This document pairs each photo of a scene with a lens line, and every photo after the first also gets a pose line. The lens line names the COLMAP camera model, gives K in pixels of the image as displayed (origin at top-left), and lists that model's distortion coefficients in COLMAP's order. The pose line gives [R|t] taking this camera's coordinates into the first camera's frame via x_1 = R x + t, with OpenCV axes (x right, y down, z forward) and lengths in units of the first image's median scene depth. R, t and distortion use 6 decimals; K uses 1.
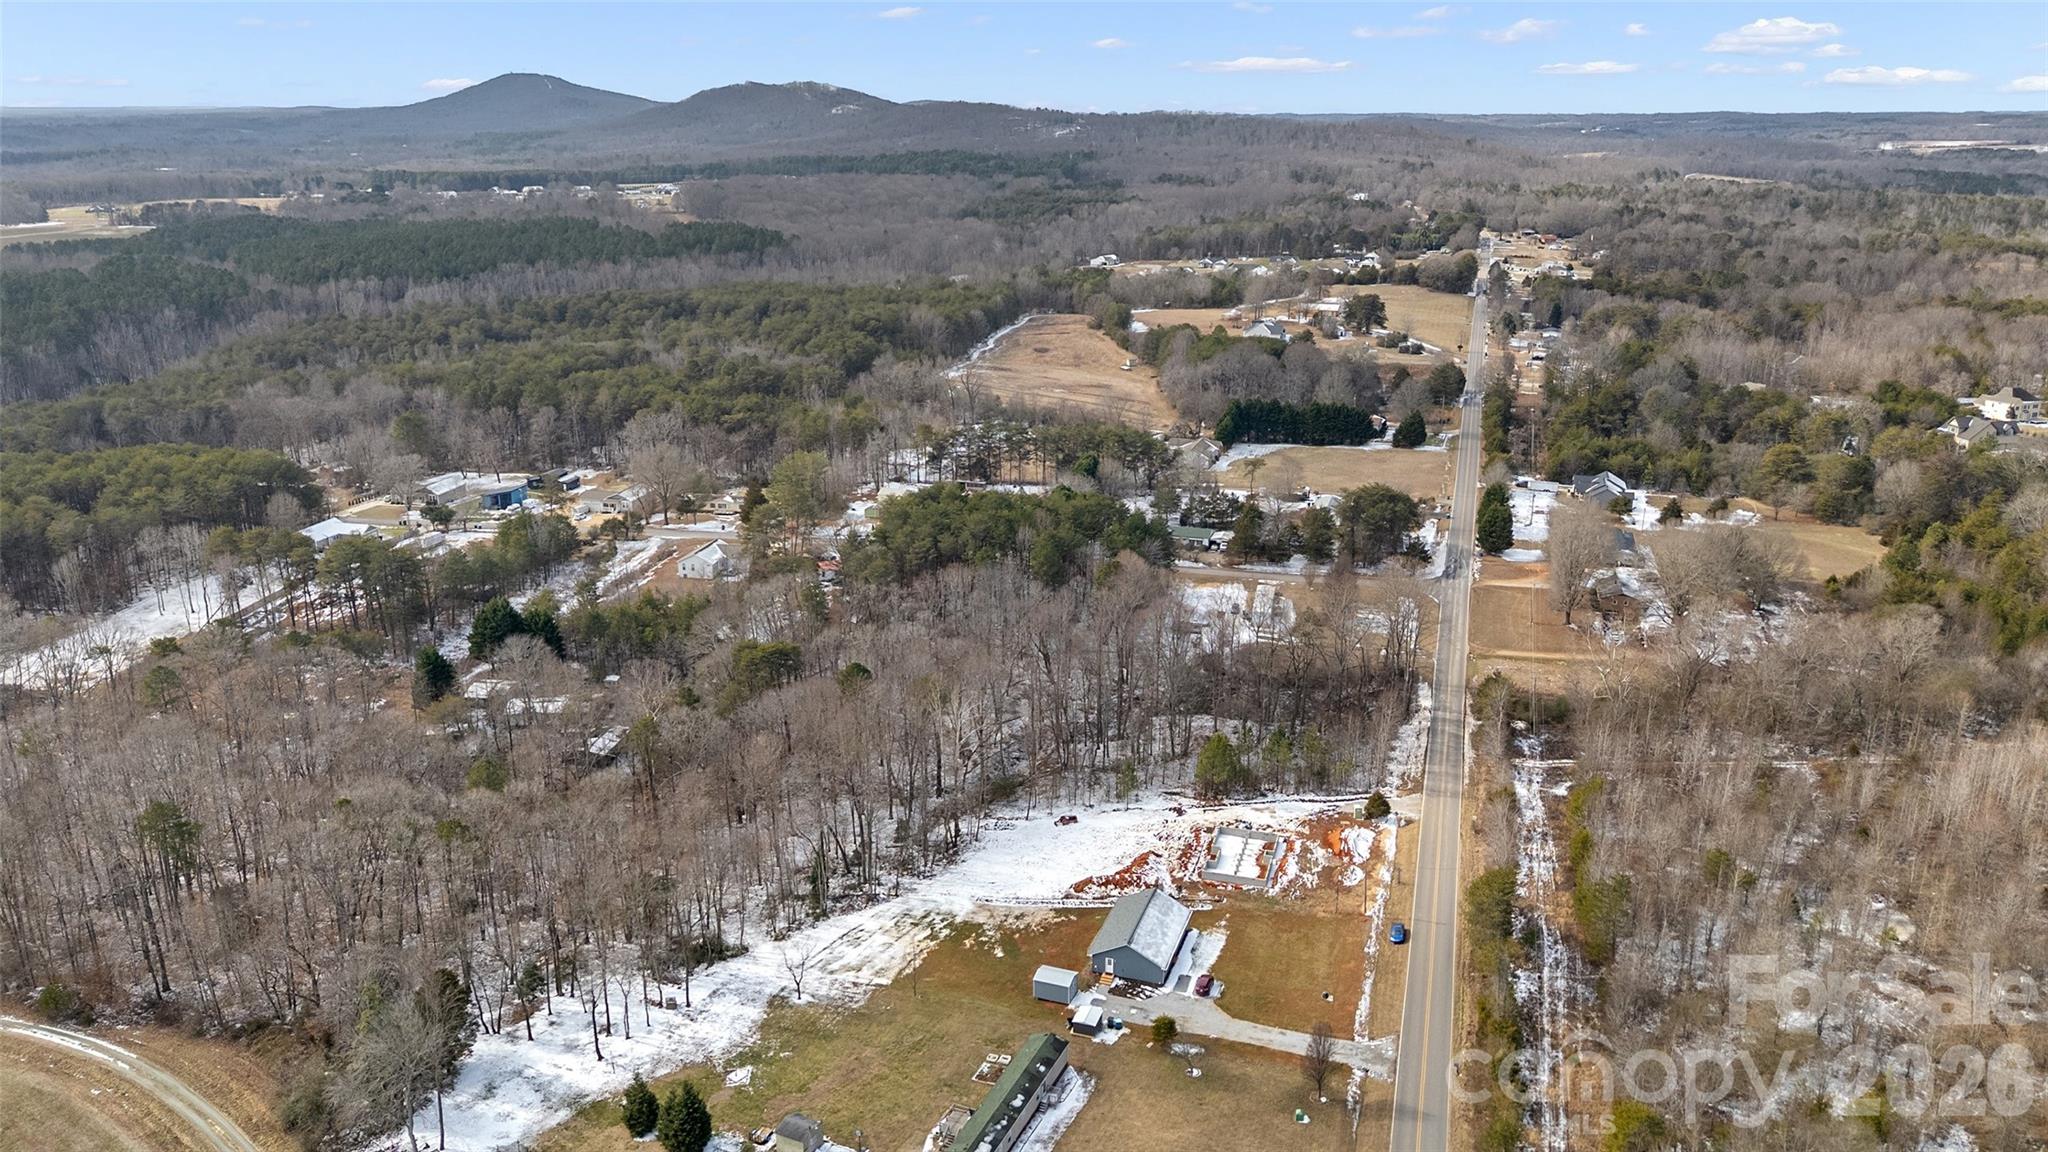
lens RADIAL K [[1497.5, 0, 1020.5], [0, 1497.5, 580.2], [0, 0, 1]] dist [0.091796, -0.082585]
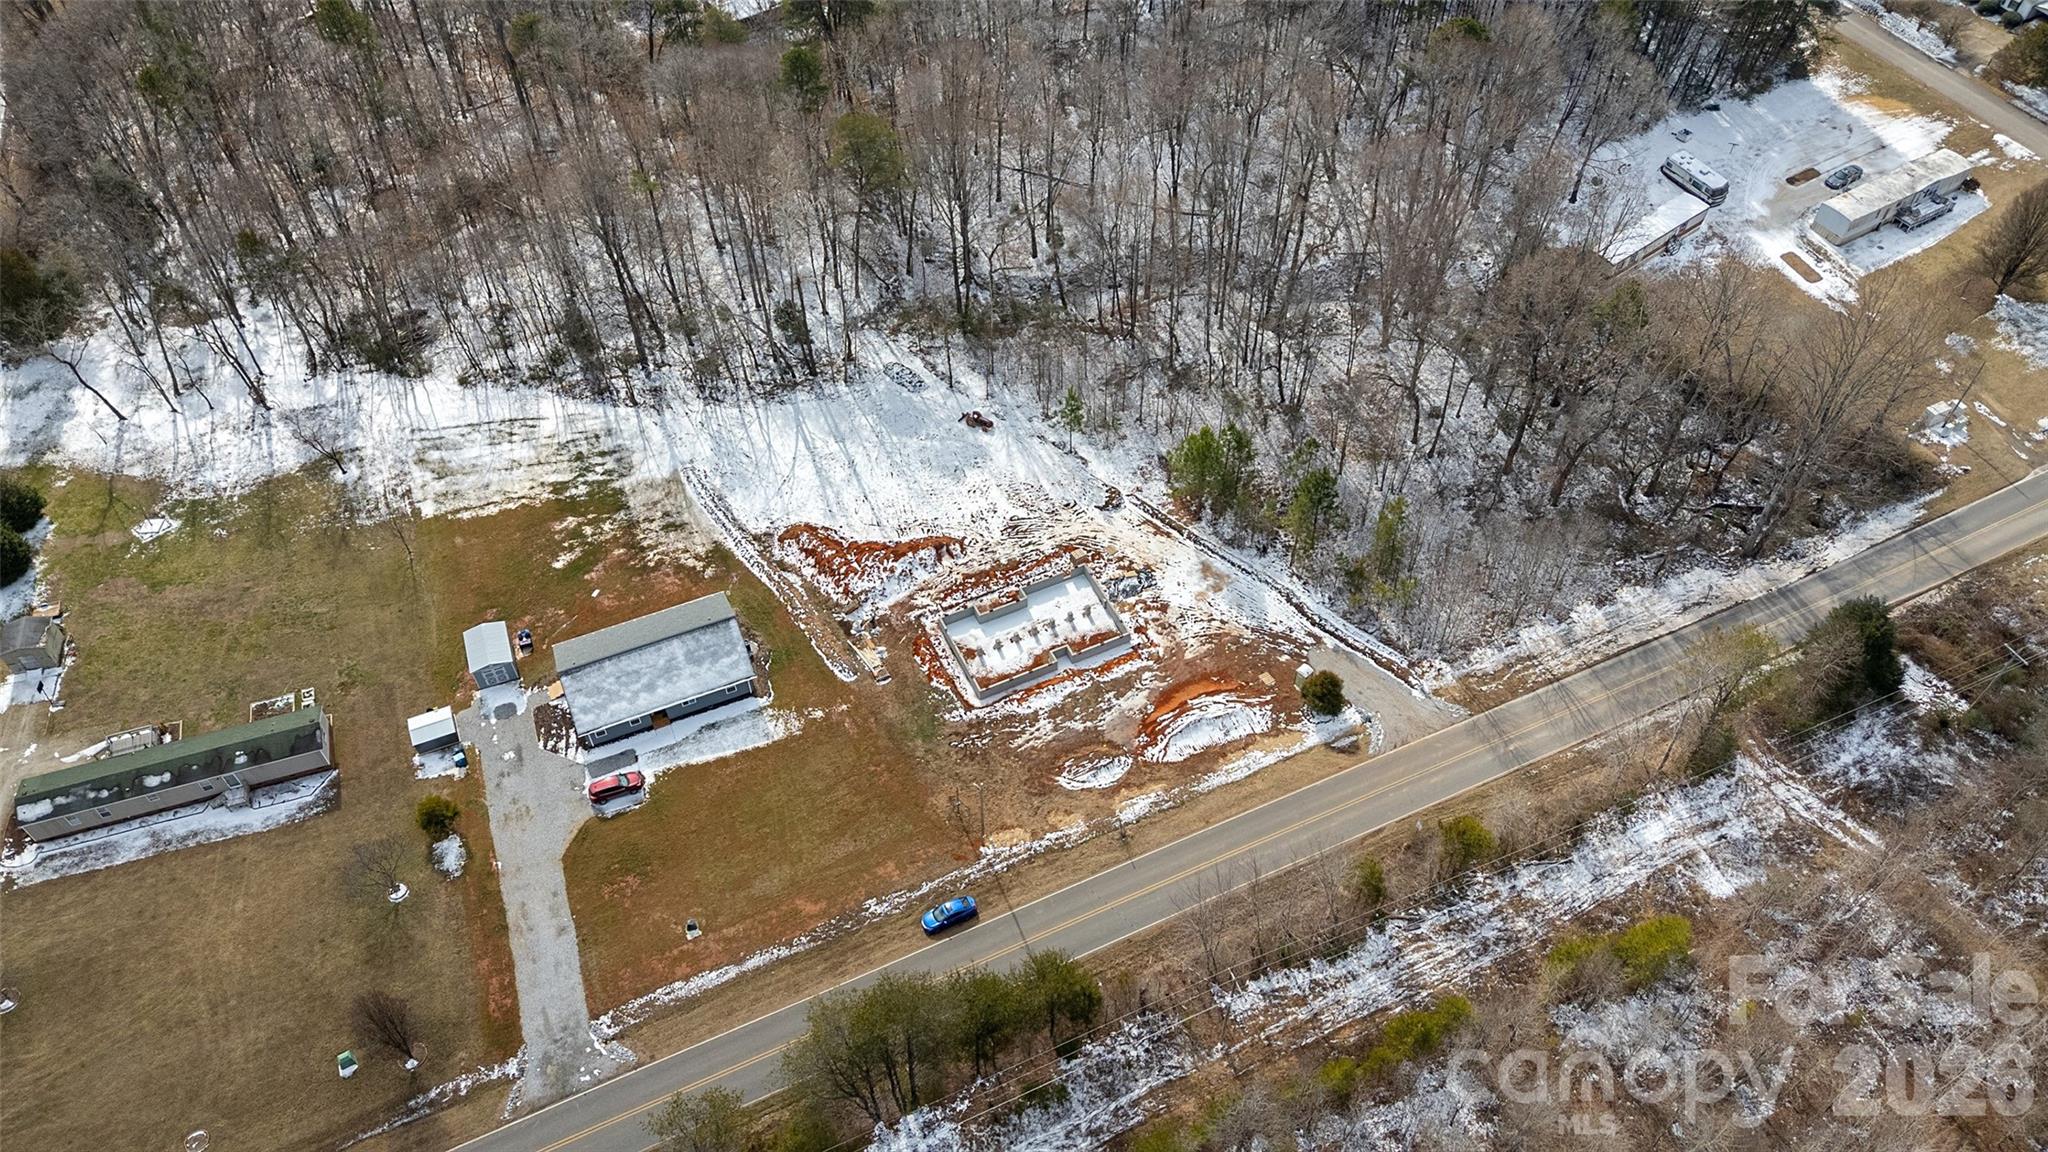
lens RADIAL K [[1497.2, 0, 1020.5], [0, 1497.2, 573.0], [0, 0, 1]] dist [0.102307, -0.103700]
pose [[0.667611, 0.565135, -0.484684, 0.403289], [-0.212168, 0.768431, 0.603737, -0.189420], [0.713639, -0.300226, 0.632917, 0.589486]]
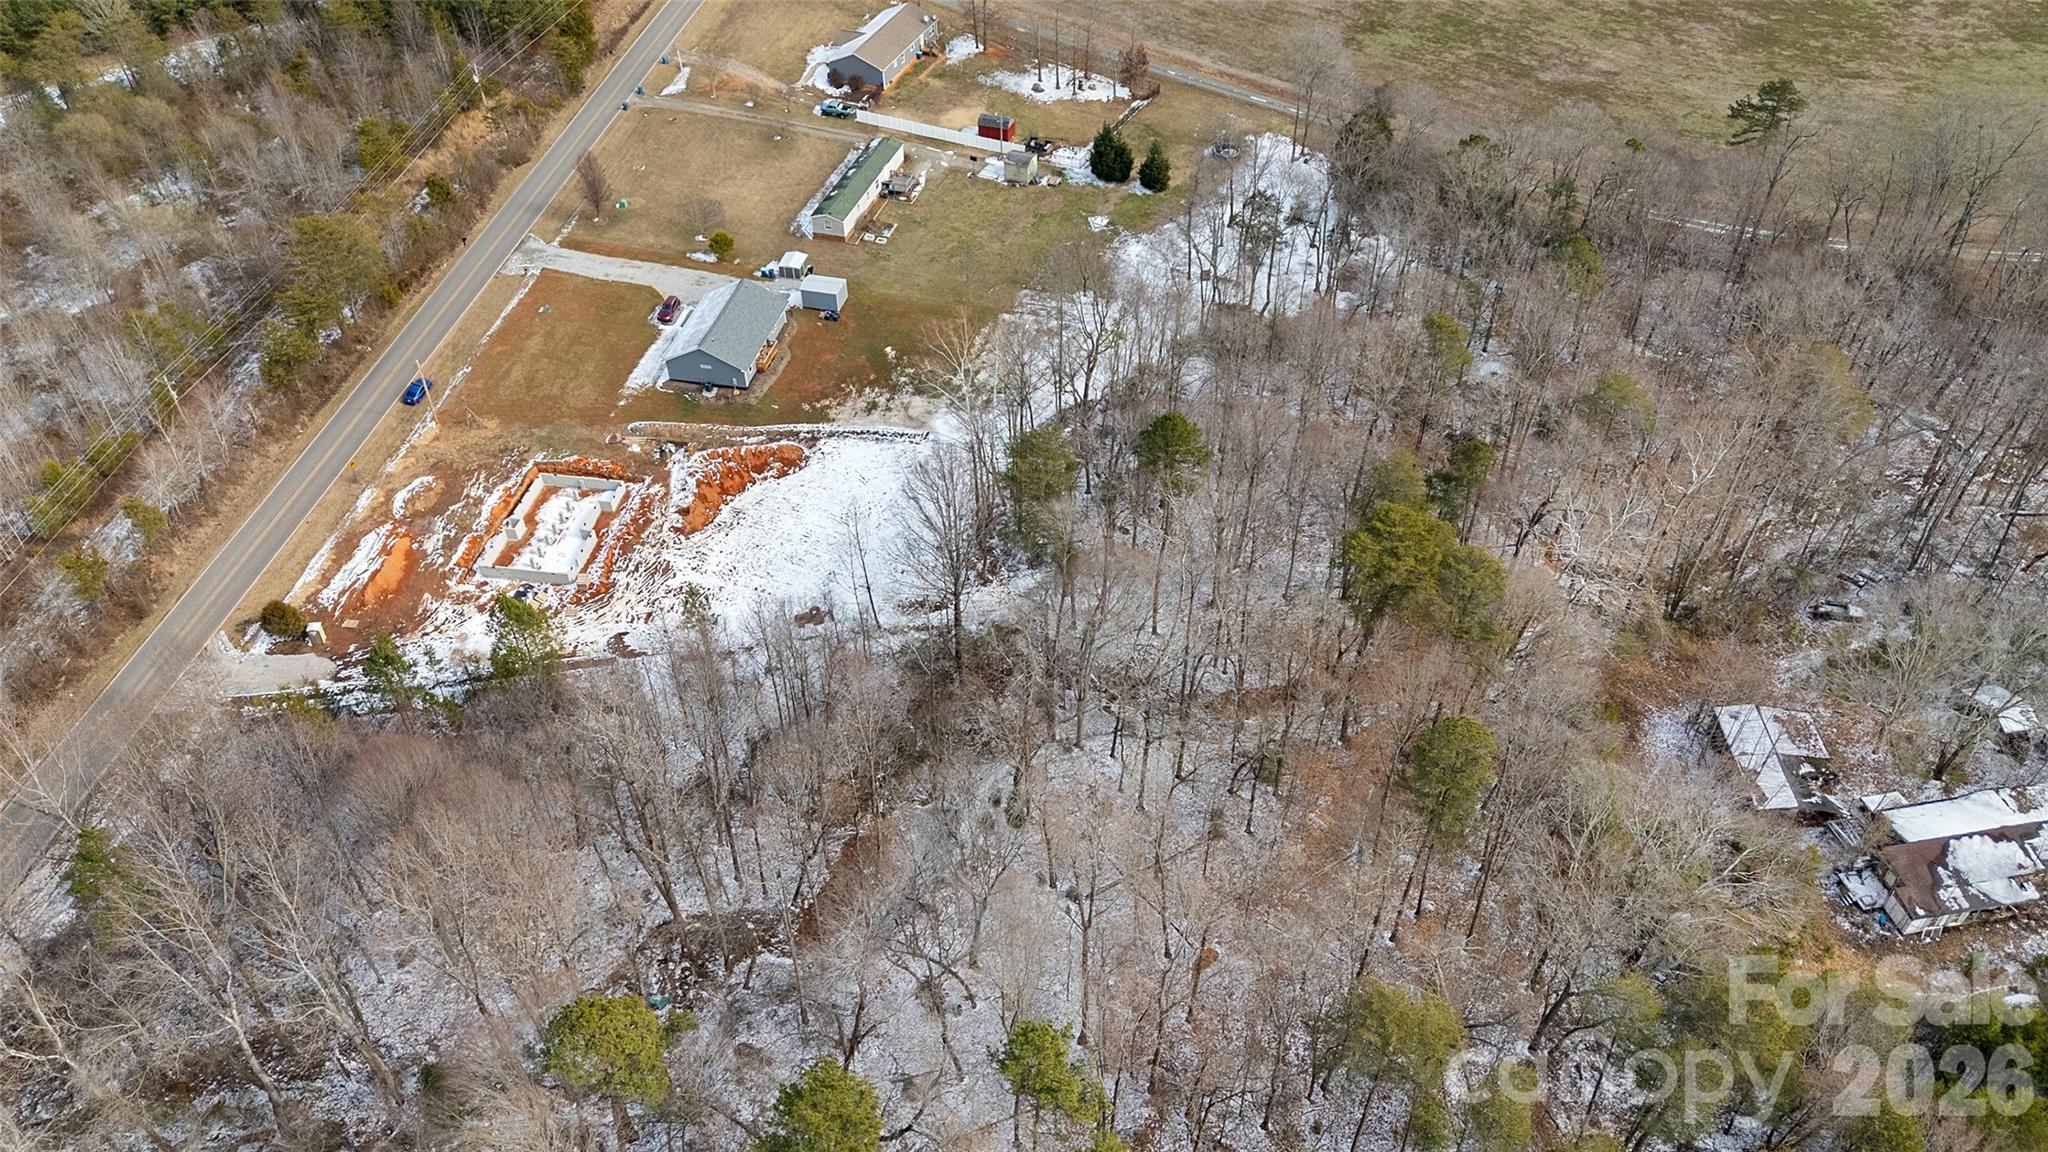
lens RADIAL K [[1493.4, 0, 1024.5], [0, 1493.4, 574.0], [0, 0, 1]] dist [0.074769, -0.075716]
pose [[-0.992064, 0.093696, -0.083842, -0.005519], [-0.024075, 0.512937, 0.858088, -0.378669], [0.123405, 0.853297, -0.506611, 1.323901]]
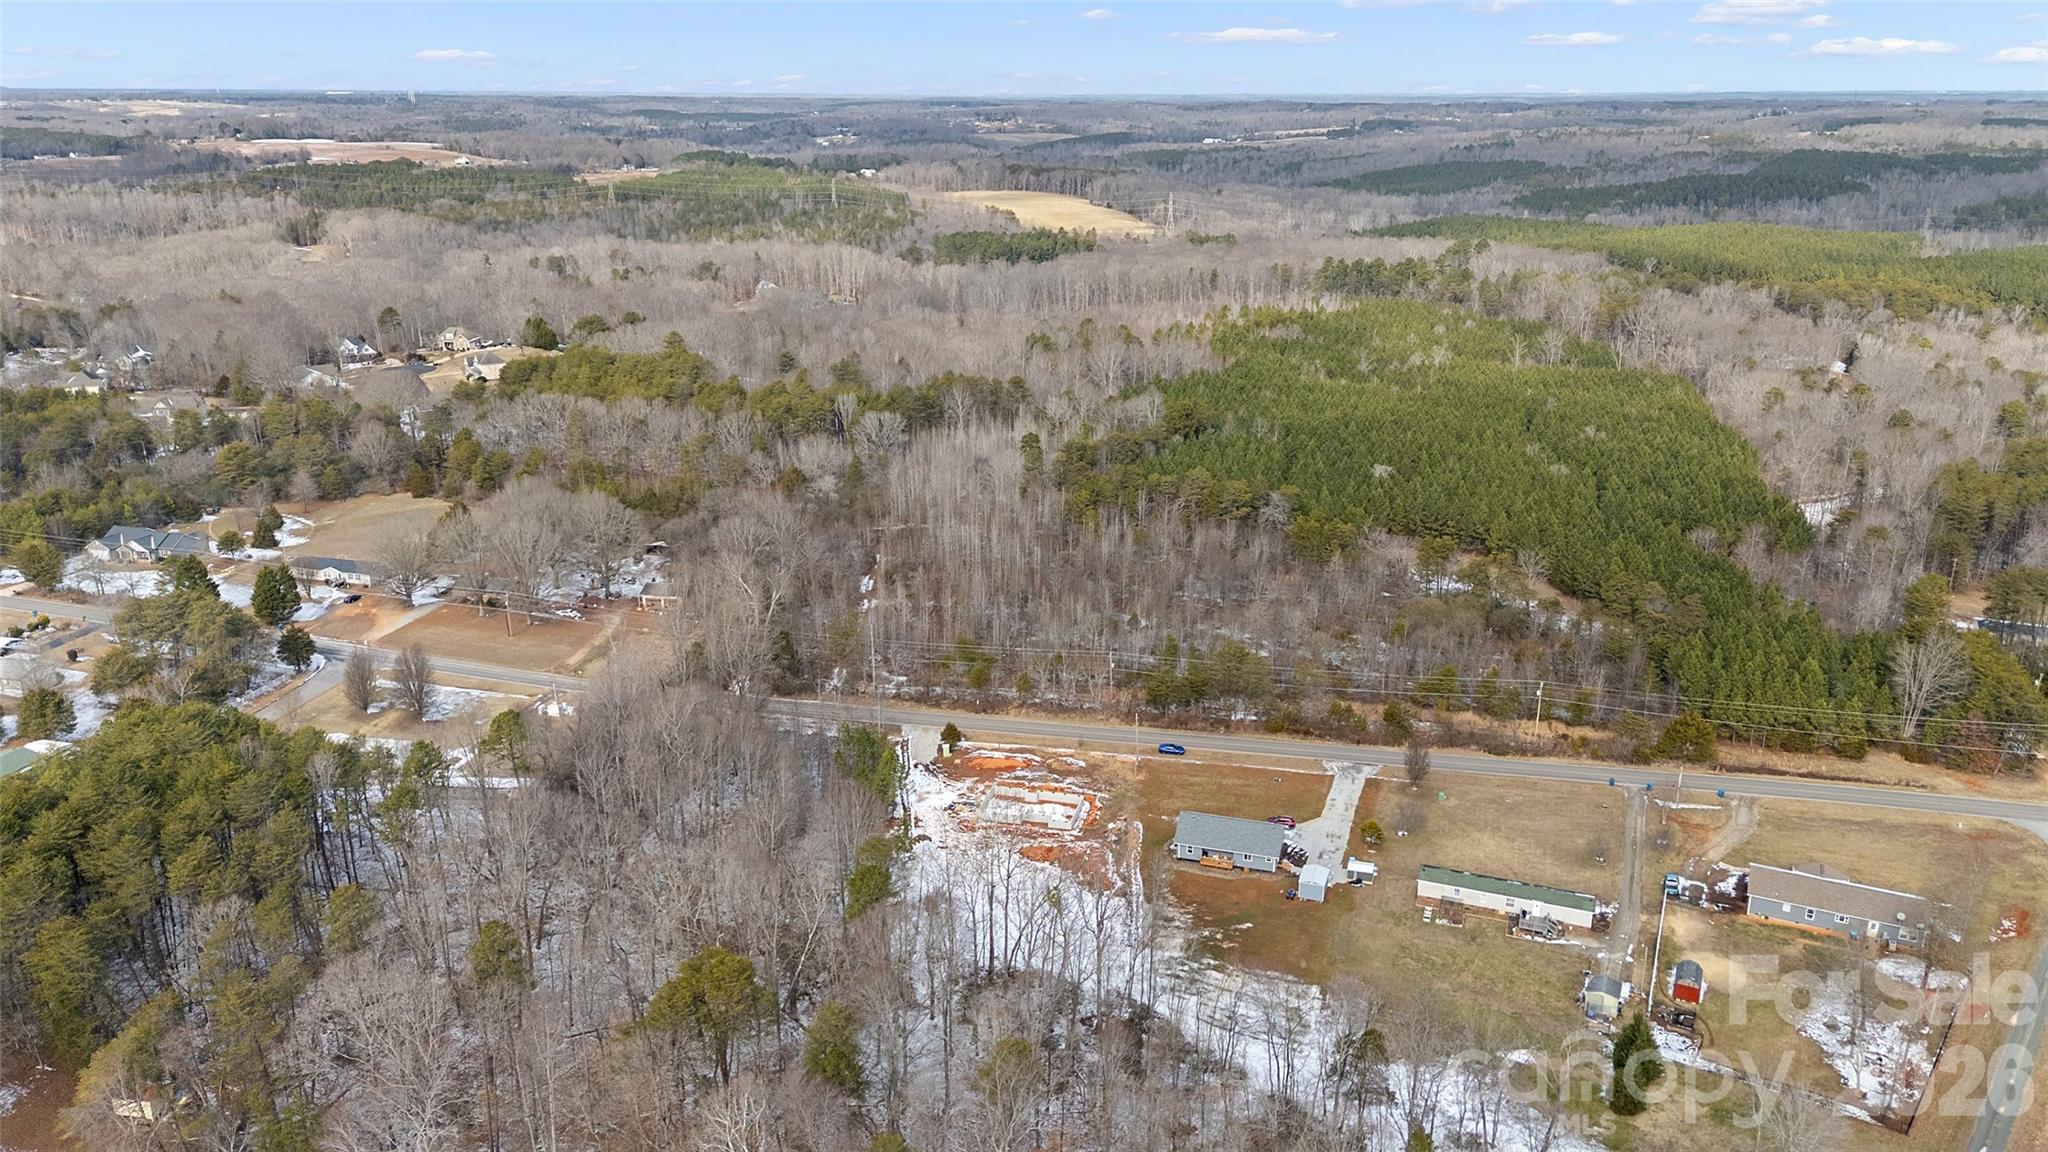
lens RADIAL K [[1494.3, 0, 1024.0], [0, 1494.3, 579.0], [0, 0, 1]] dist [0.086144, -0.076016]
pose [[-0.037802, -0.310893, 0.949693, -0.757760], [0.297465, 0.903787, 0.307705, -0.270178], [-0.953984, 0.294133, 0.058314, 0.853385]]
